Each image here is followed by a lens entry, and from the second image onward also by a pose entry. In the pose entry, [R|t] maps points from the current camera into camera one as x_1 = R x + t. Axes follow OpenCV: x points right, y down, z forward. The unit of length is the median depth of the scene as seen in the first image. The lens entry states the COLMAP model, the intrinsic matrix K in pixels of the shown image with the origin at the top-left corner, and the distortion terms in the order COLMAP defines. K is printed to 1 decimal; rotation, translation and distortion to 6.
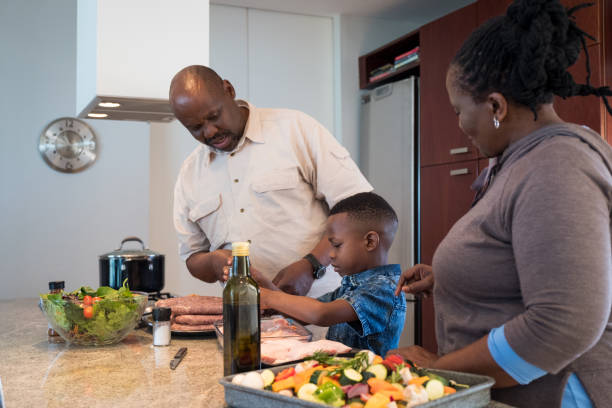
lens RADIAL K [[744.7, 0, 303.4], [0, 744.7, 204.8], [0, 0, 1]] dist [0.008751, -0.001679]
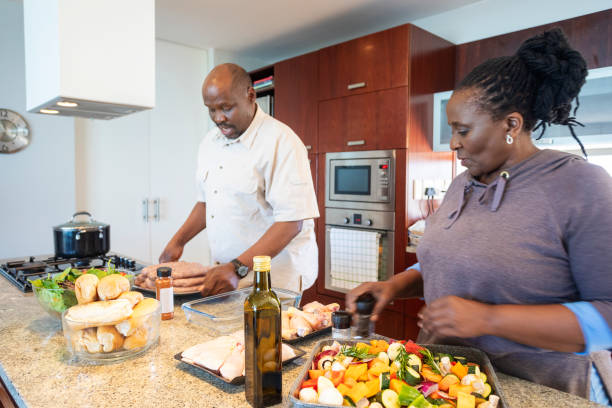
lens RADIAL K [[441.7, 0, 305.2], [0, 441.7, 201.6], [0, 0, 1]] dist [0.000192, -0.000474]
pose [[0.940179, -0.005621, 0.340633, -0.093758], [-0.018669, 0.997511, 0.067989, -0.022147], [-0.340168, -0.070281, 0.937735, 0.129184]]
